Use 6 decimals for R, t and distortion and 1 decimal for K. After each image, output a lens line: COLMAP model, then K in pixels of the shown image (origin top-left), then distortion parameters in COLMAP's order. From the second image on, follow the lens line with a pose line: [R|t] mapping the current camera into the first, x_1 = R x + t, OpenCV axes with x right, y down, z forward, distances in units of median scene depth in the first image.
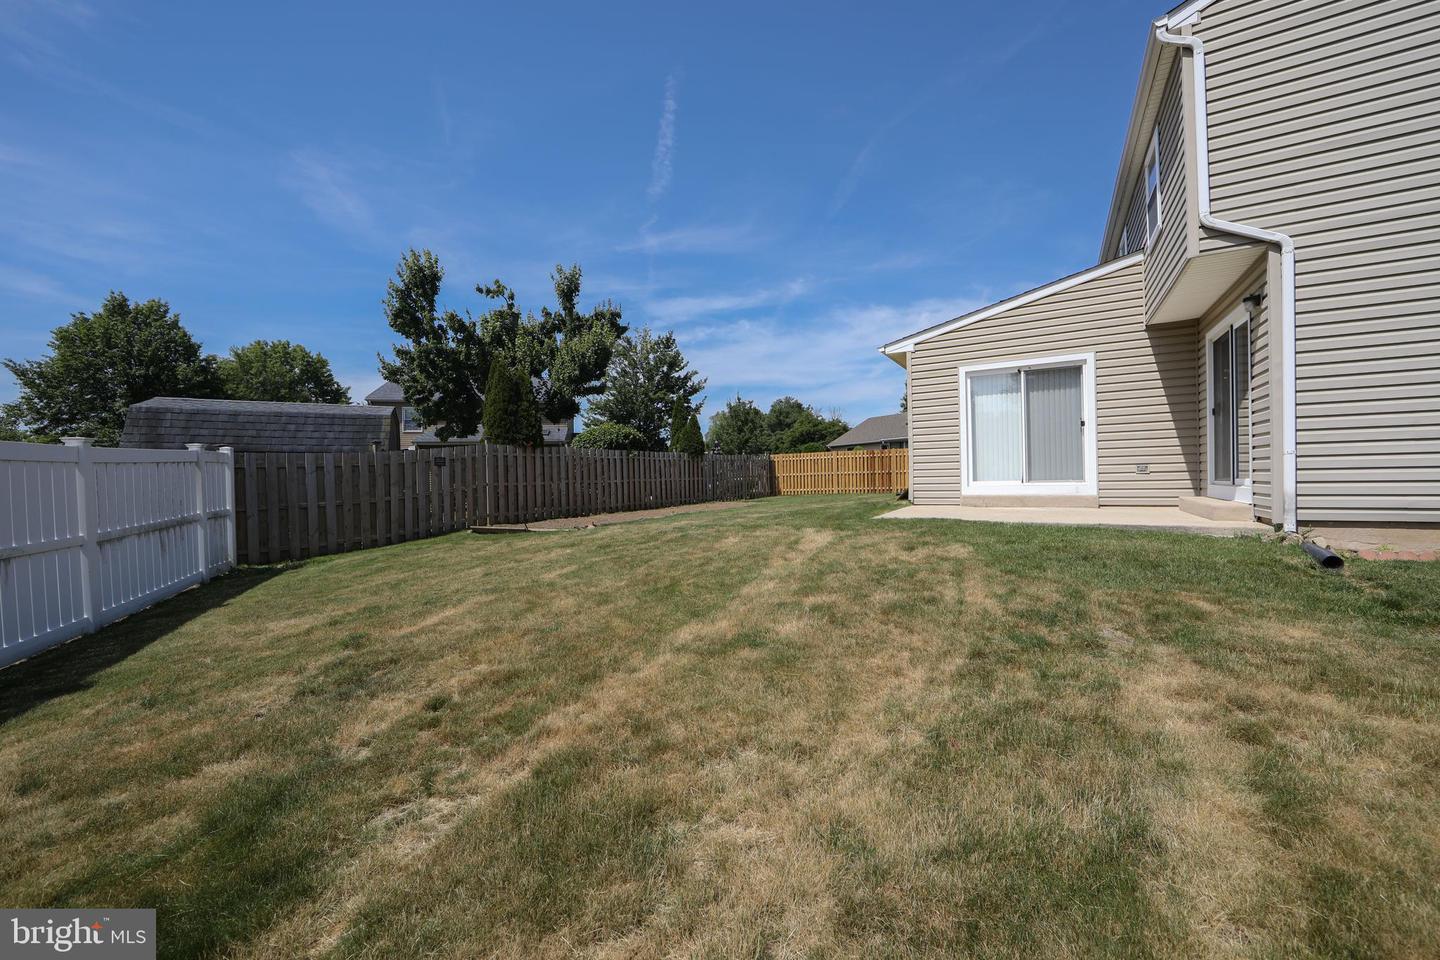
lens RADIAL K [[566.1, 0, 723.6], [0, 566.1, 486.6], [0, 0, 1]] dist [-0.006630, 0.000504]
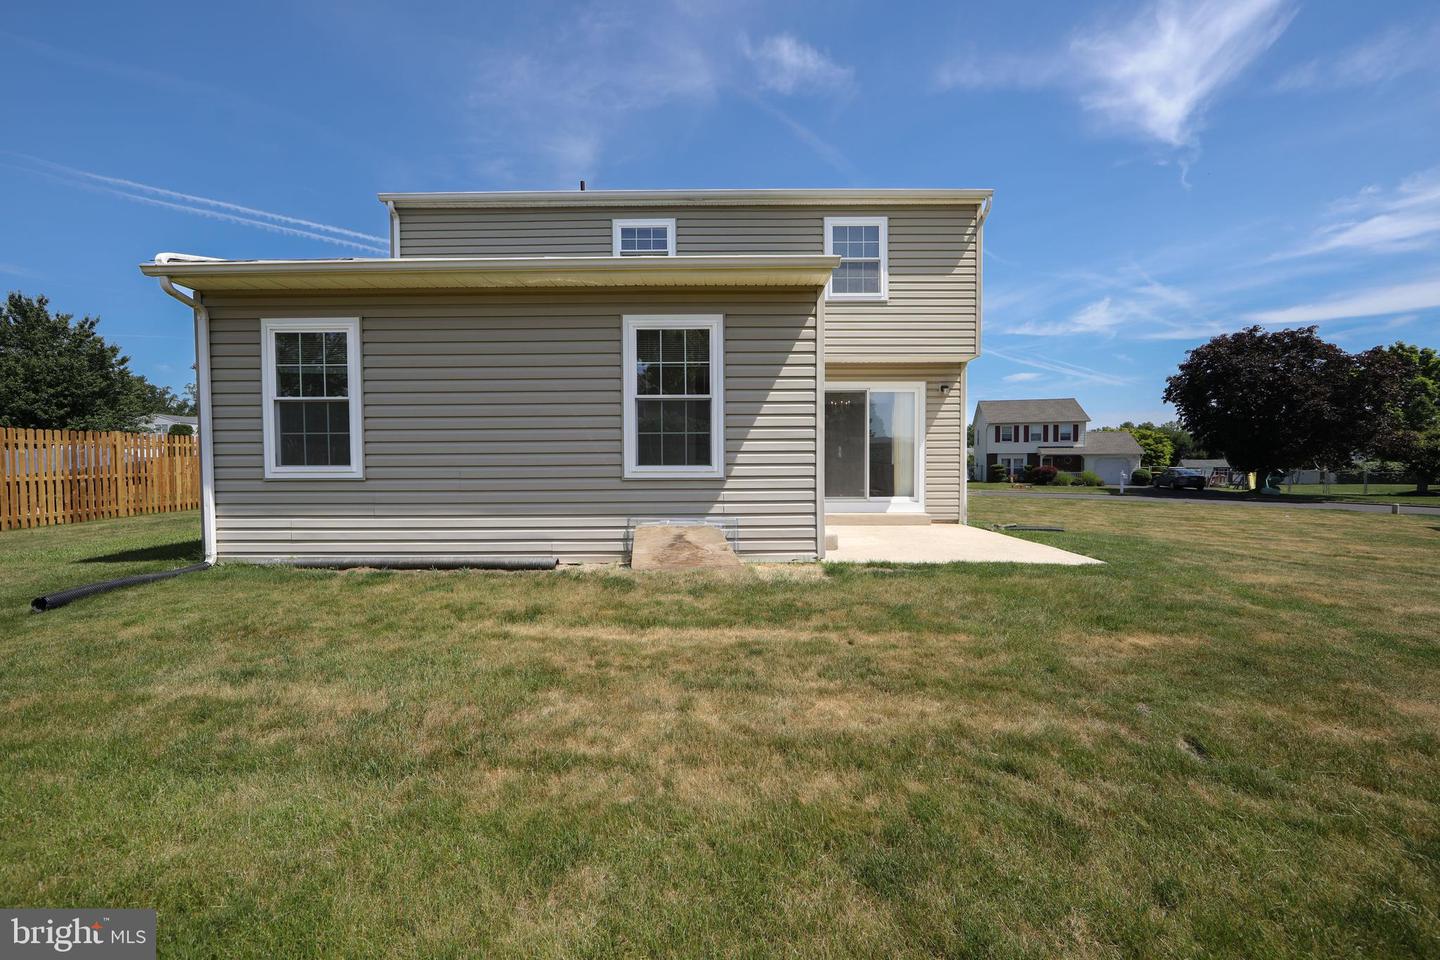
lens RADIAL K [[566.1, 0, 725.7], [0, 566.1, 488.9], [0, 0, 1]] dist [-0.006630, 0.000504]
pose [[-0.488385, -0.019732, 0.872405, -0.071760], [0.026031, 0.998970, 0.037166, -0.040029], [-0.872240, 0.040861, -0.487369, 0.846844]]
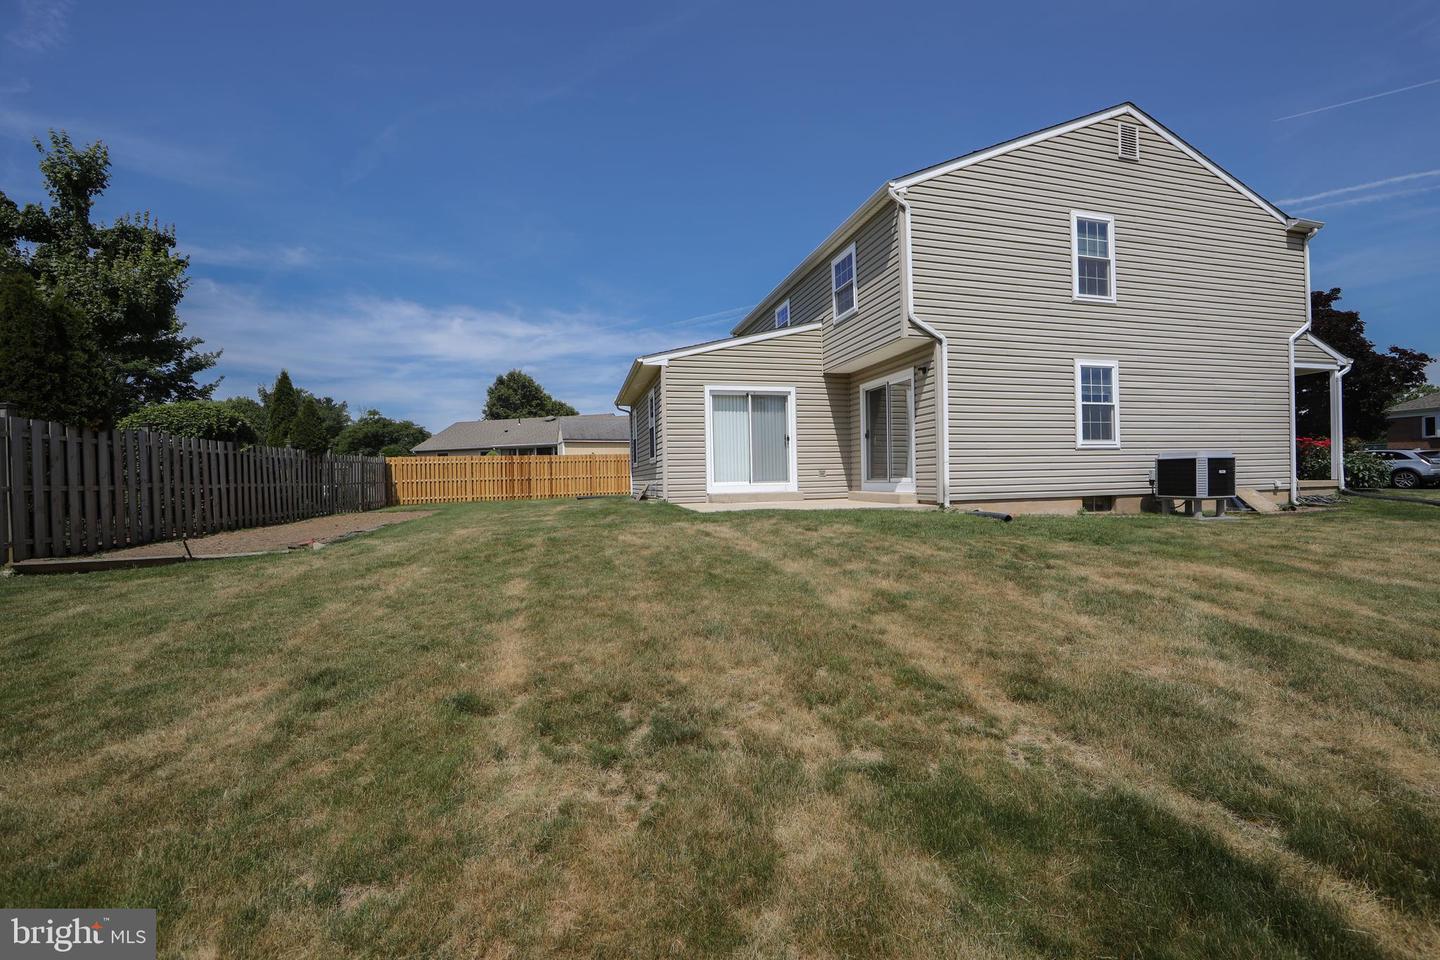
lens RADIAL K [[566.1, 0, 721.2], [0, 566.1, 485.1], [0, 0, 1]] dist [-0.006630, 0.000504]
pose [[0.709682, -0.000347, 0.704522, -0.234471], [0.016045, 0.999748, -0.015670, 0.009456], [-0.704339, 0.022425, 0.709509, 0.084838]]
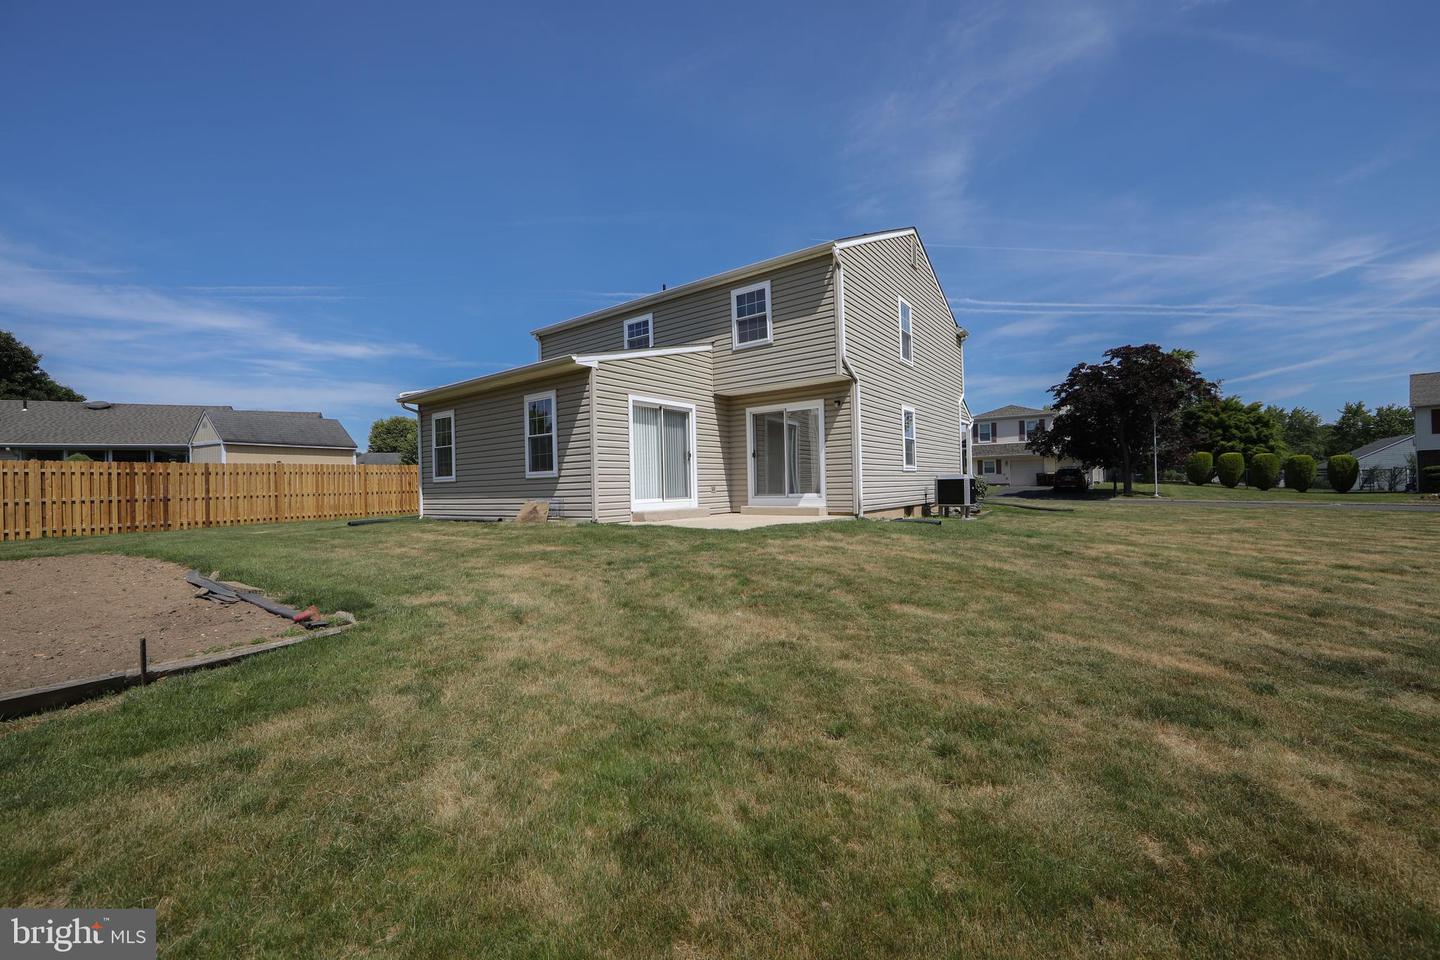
lens RADIAL K [[566.1, 0, 718.0], [0, 566.1, 484.5], [0, 0, 1]] dist [-0.006630, 0.000504]
pose [[0.115964, 0.022565, 0.992997, -0.383942], [0.036159, 0.998983, -0.026924, -0.001406], [-0.992595, 0.039028, 0.115030, 0.425167]]
